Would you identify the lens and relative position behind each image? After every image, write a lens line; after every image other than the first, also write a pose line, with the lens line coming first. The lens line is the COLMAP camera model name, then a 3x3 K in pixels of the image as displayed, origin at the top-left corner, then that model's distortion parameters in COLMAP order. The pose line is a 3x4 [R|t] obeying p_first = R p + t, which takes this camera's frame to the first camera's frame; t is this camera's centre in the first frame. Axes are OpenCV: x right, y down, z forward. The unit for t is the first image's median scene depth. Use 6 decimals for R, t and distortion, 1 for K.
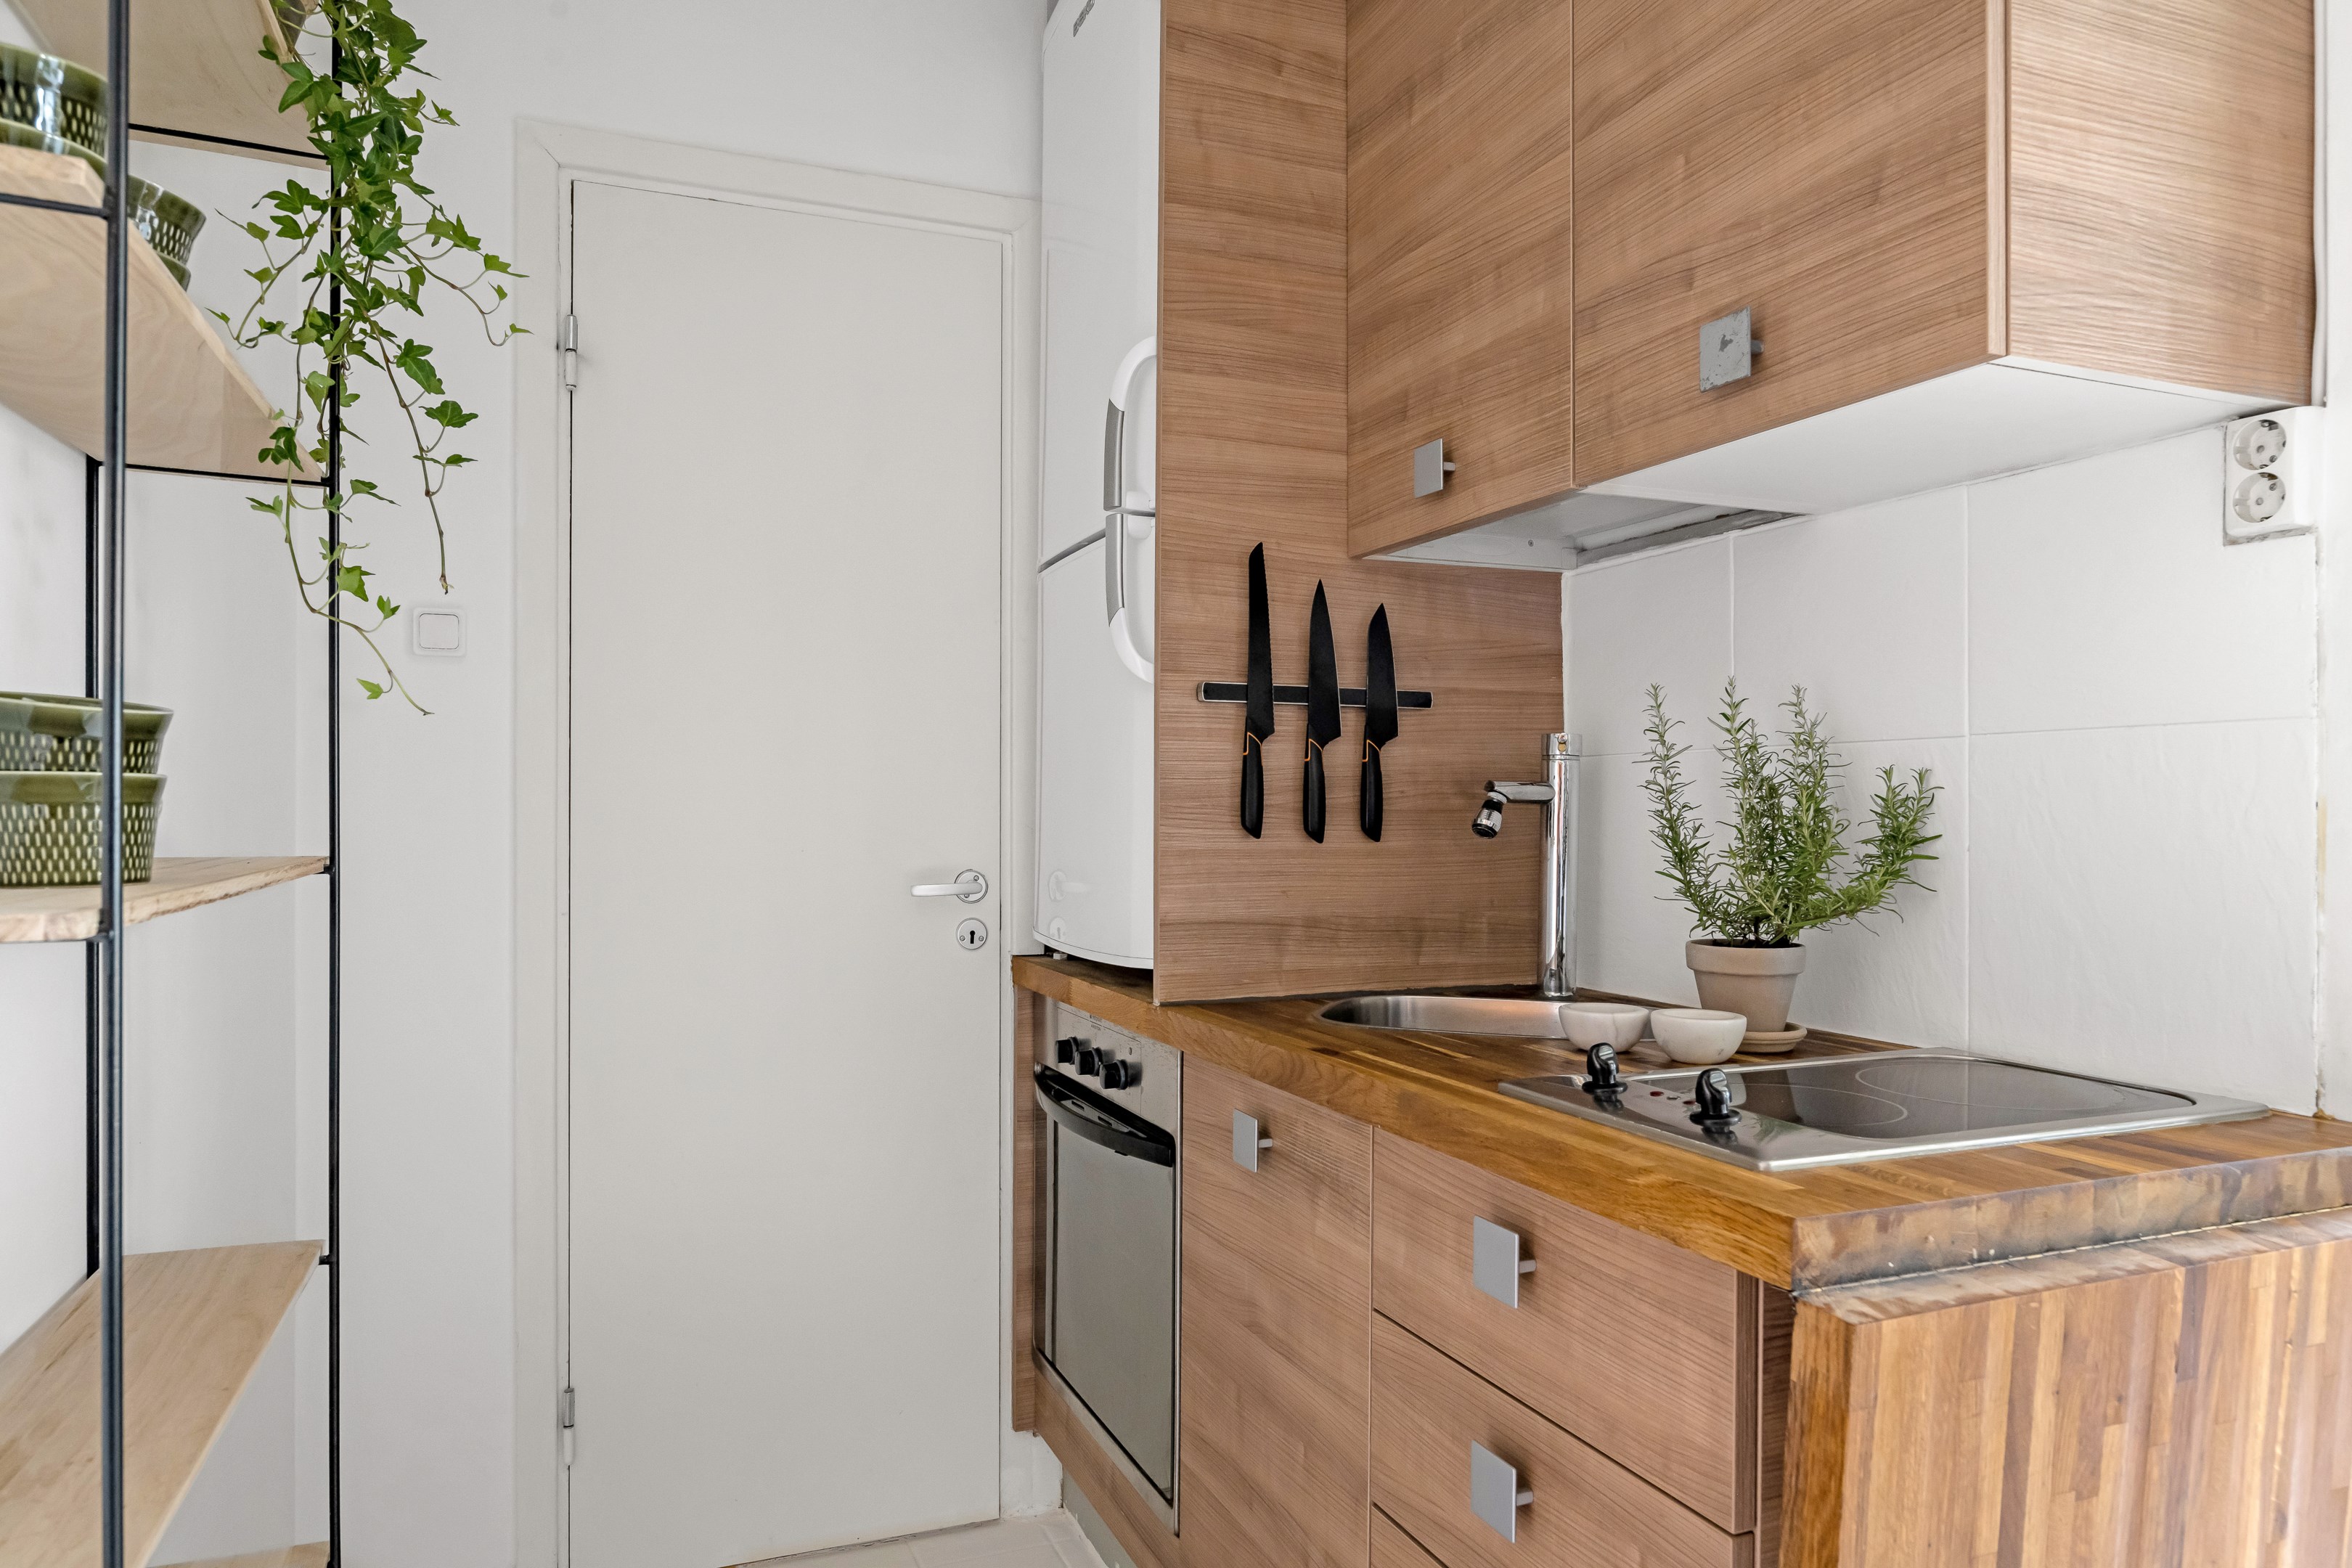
lens RADIAL K [[1471.7, 0, 1177.9], [0, 1471.7, 832.5], [0, 0, 1]] dist [-0.010885, 0.004617]
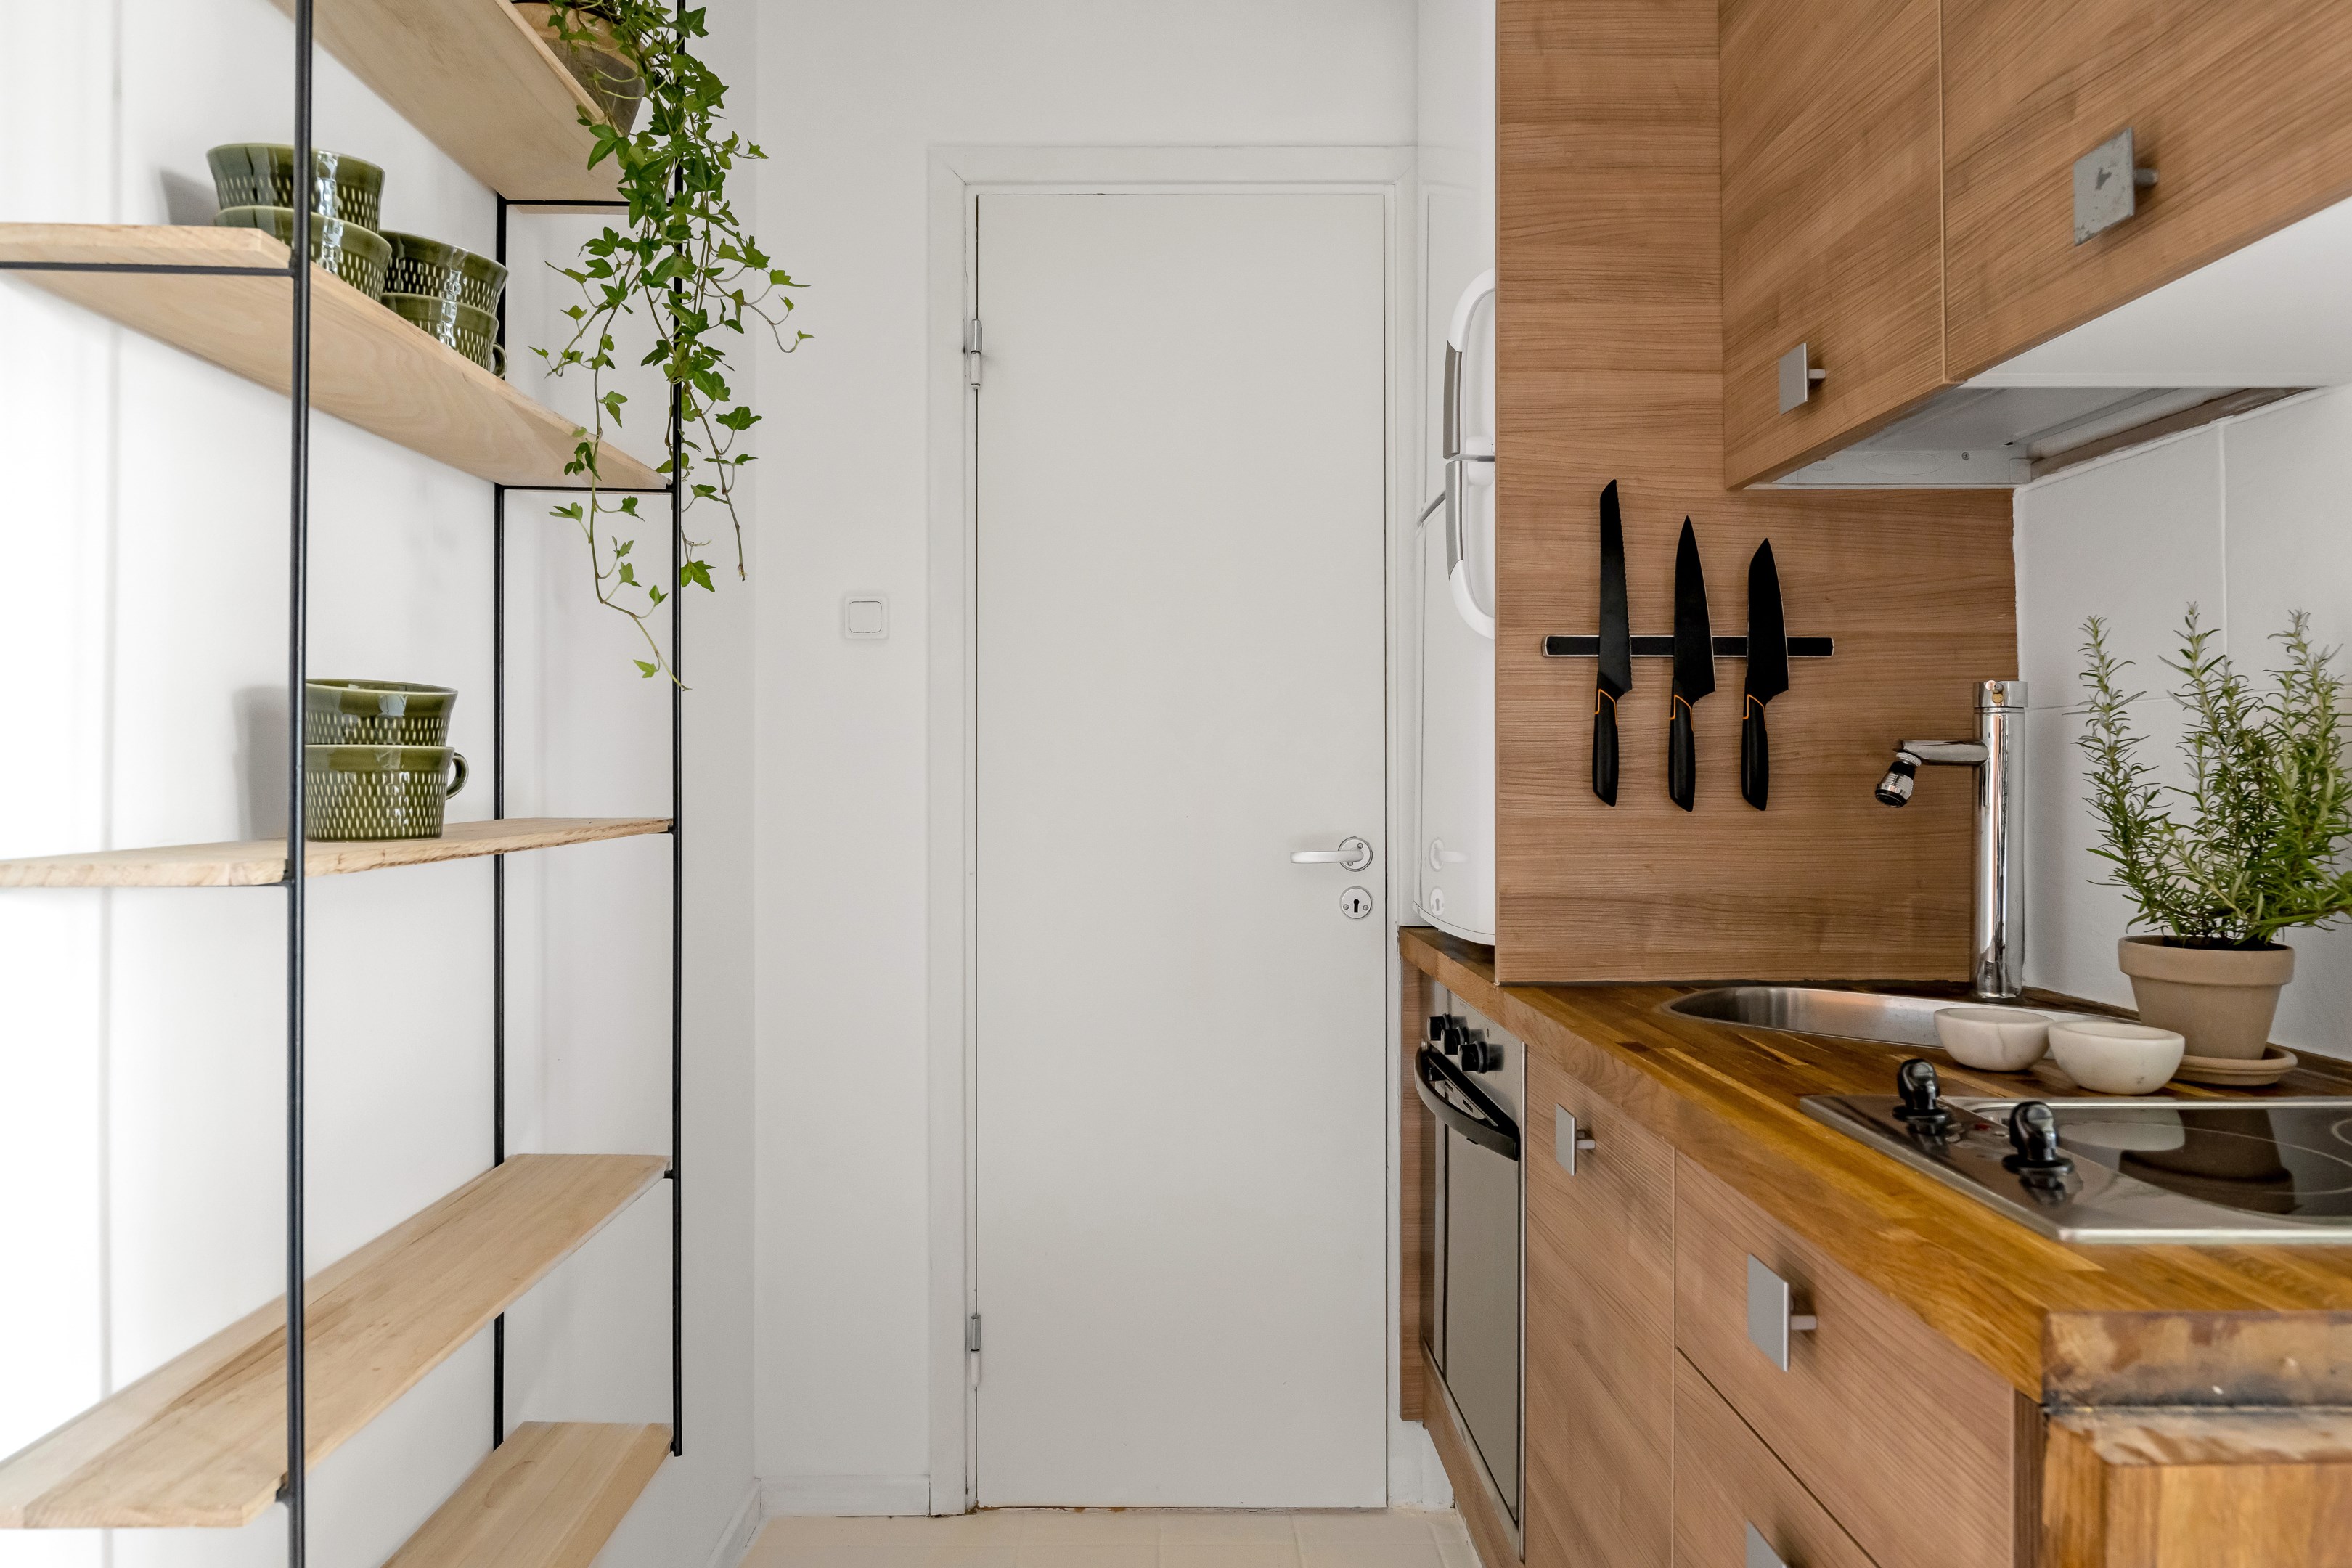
lens RADIAL K [[1462.3, 0, 1176.0], [0, 1462.3, 784.0], [0, 0, 1]] dist [-0.009158, 0.004092]
pose [[0.929081, -0.001248, -0.369875, 0.158473], [-0.002700, 0.999945, -0.010157, 0.000375], [0.369867, 0.010435, 0.929026, 0.074982]]
